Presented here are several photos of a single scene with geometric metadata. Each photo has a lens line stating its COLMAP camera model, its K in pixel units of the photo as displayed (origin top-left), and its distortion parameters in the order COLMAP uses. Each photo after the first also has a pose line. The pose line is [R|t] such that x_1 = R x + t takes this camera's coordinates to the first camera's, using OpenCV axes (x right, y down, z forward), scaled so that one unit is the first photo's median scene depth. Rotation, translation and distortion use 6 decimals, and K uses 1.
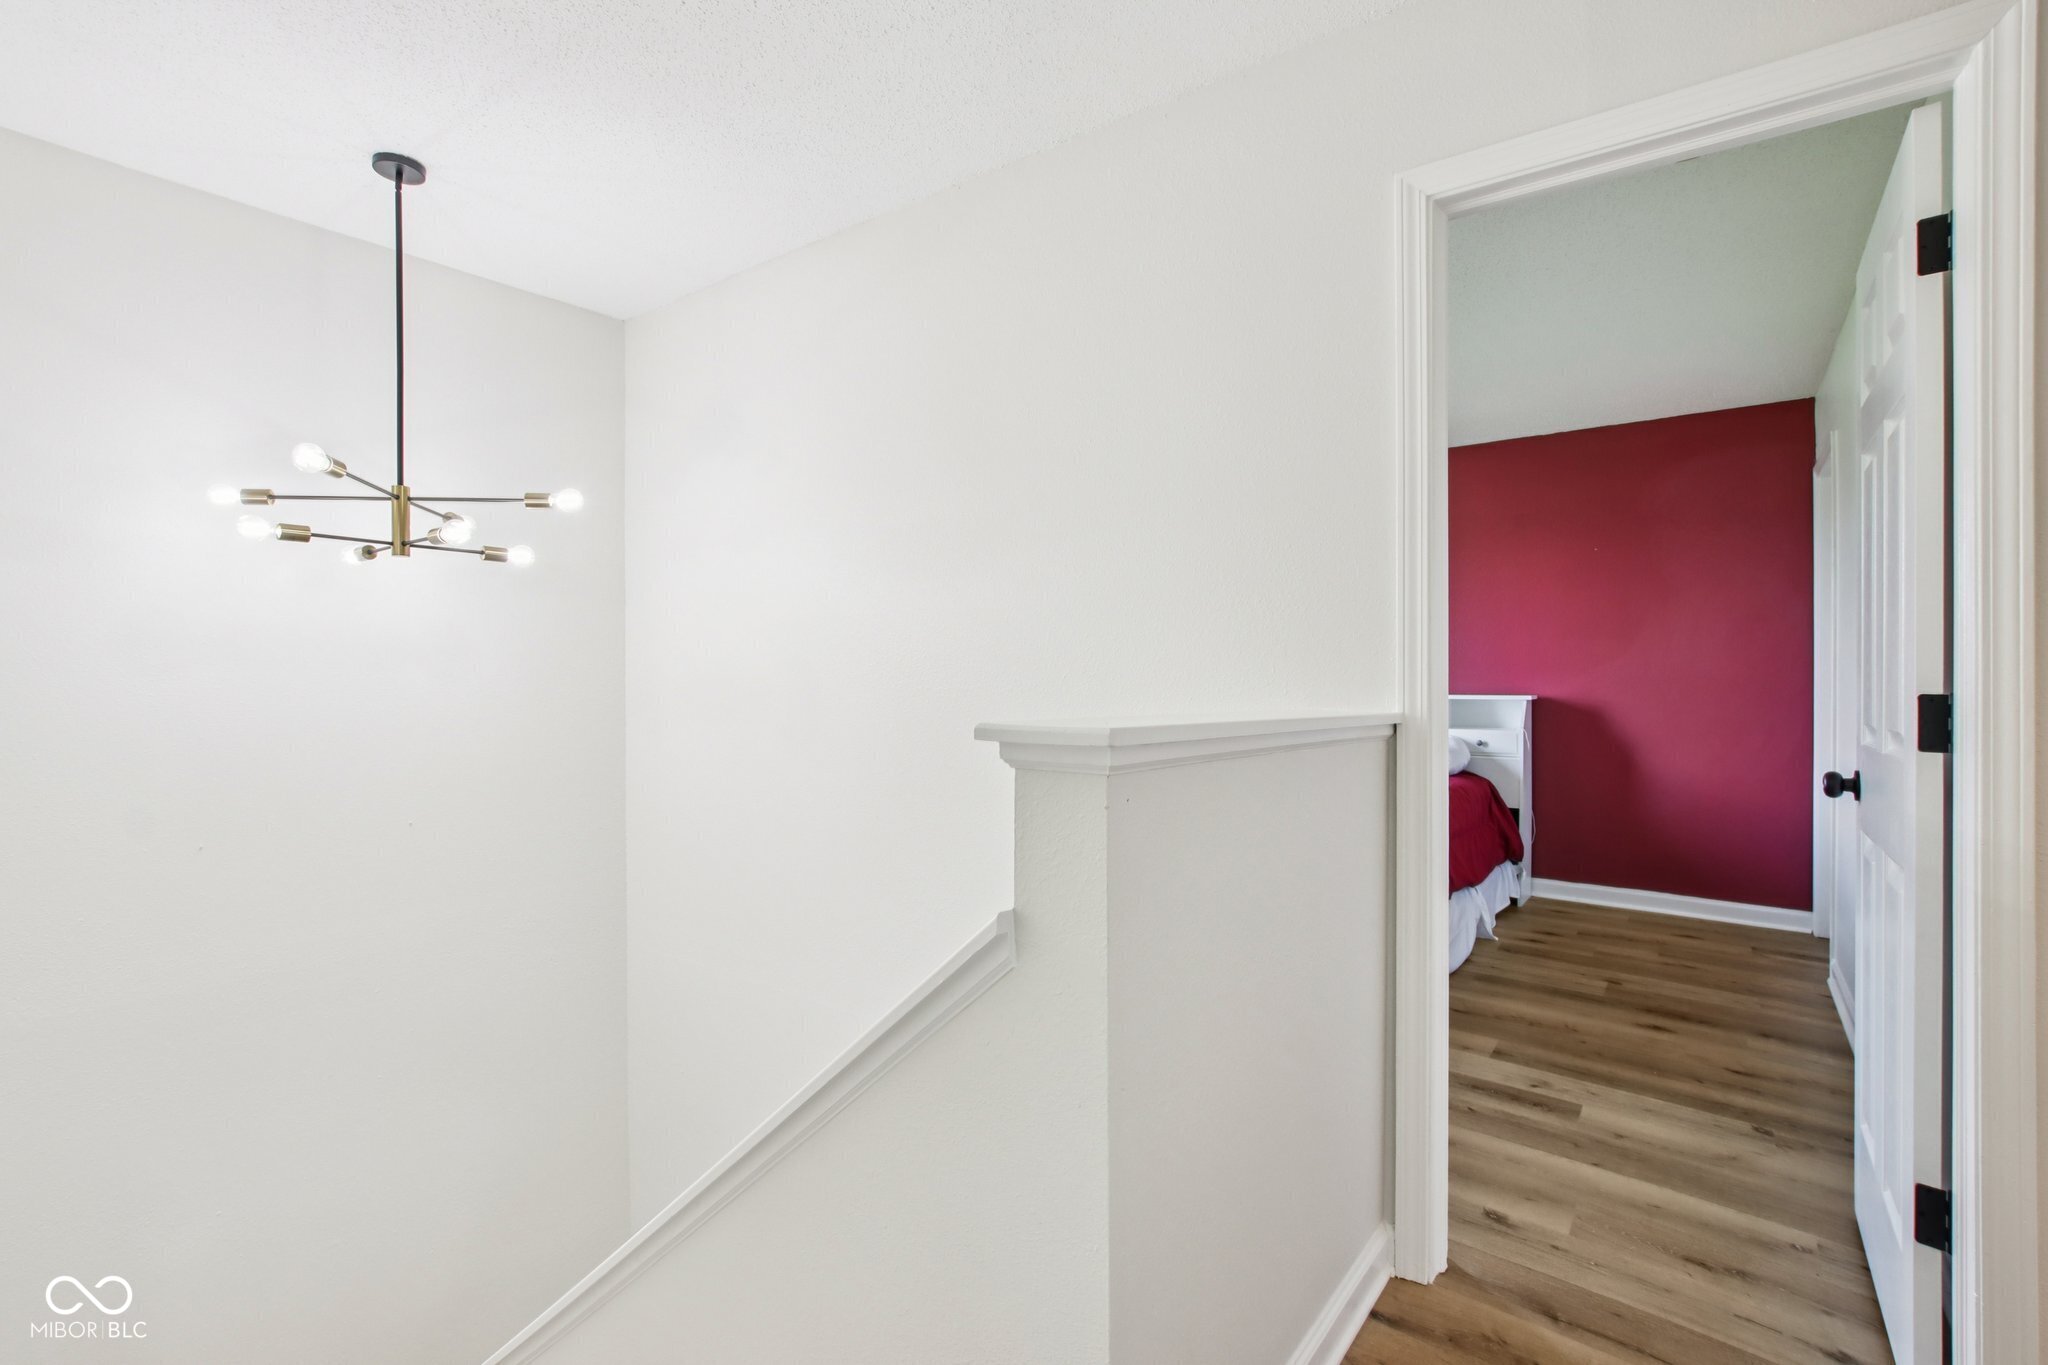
lens RADIAL K [[979.0, 0, 1044.9], [0, 979.0, 669.0], [0, 0, 1]] dist [-0.017082, 0.001347]
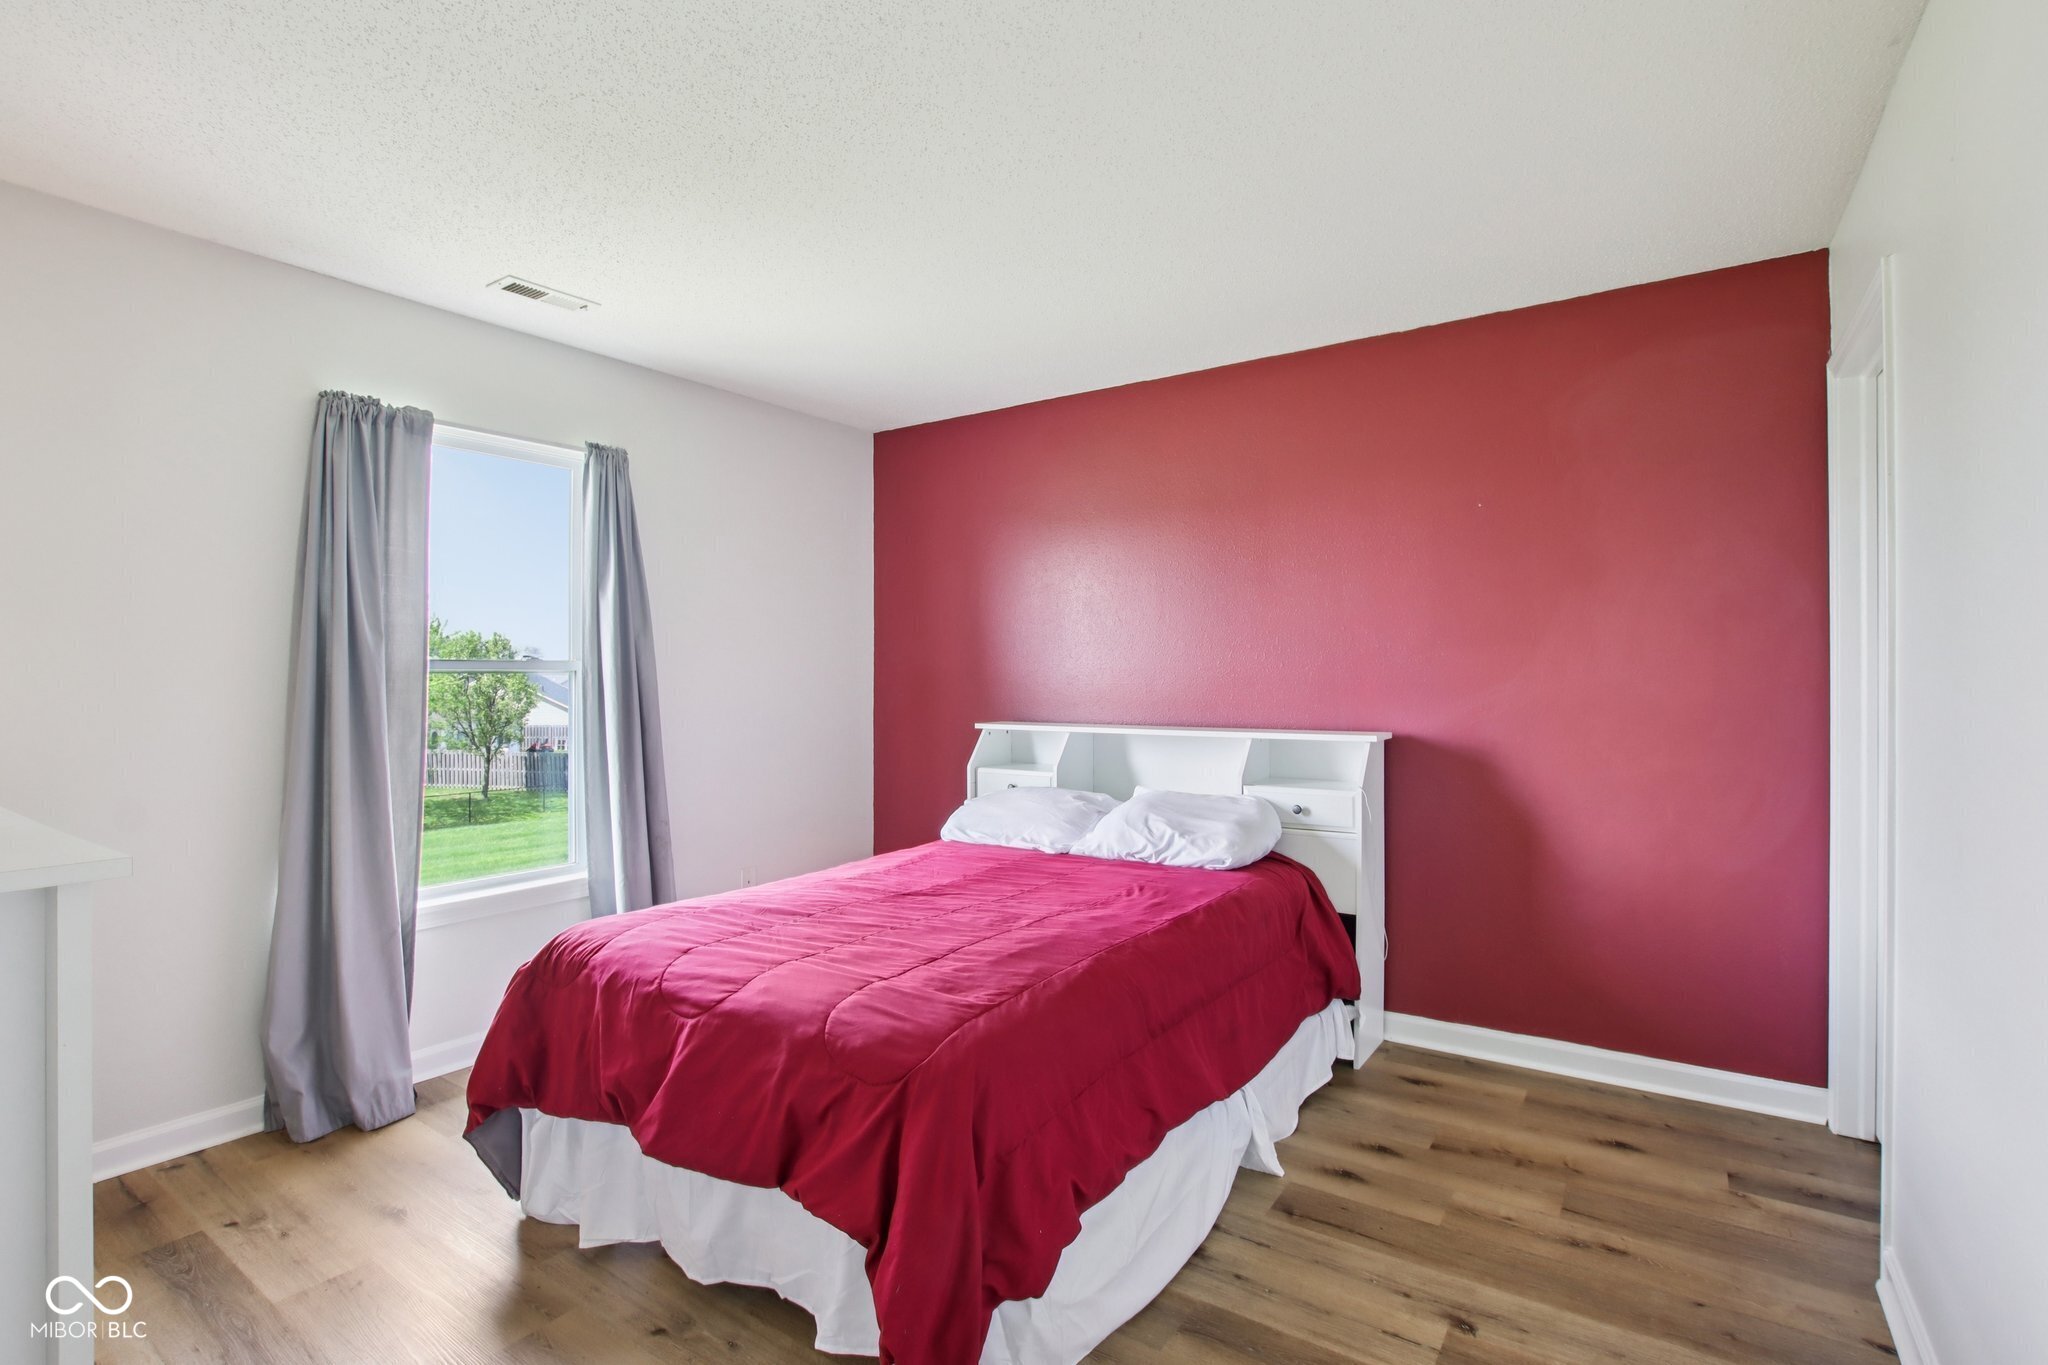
lens RADIAL K [[979.0, 0, 1006.7], [0, 979.0, 693.3], [0, 0, 1]] dist [-0.017082, 0.001347]
pose [[0.999974, -0.005811, 0.004328, 0.263378], [0.005761, 0.999917, 0.011507, -0.007843], [-0.004395, -0.011482, 0.999924, 0.379293]]
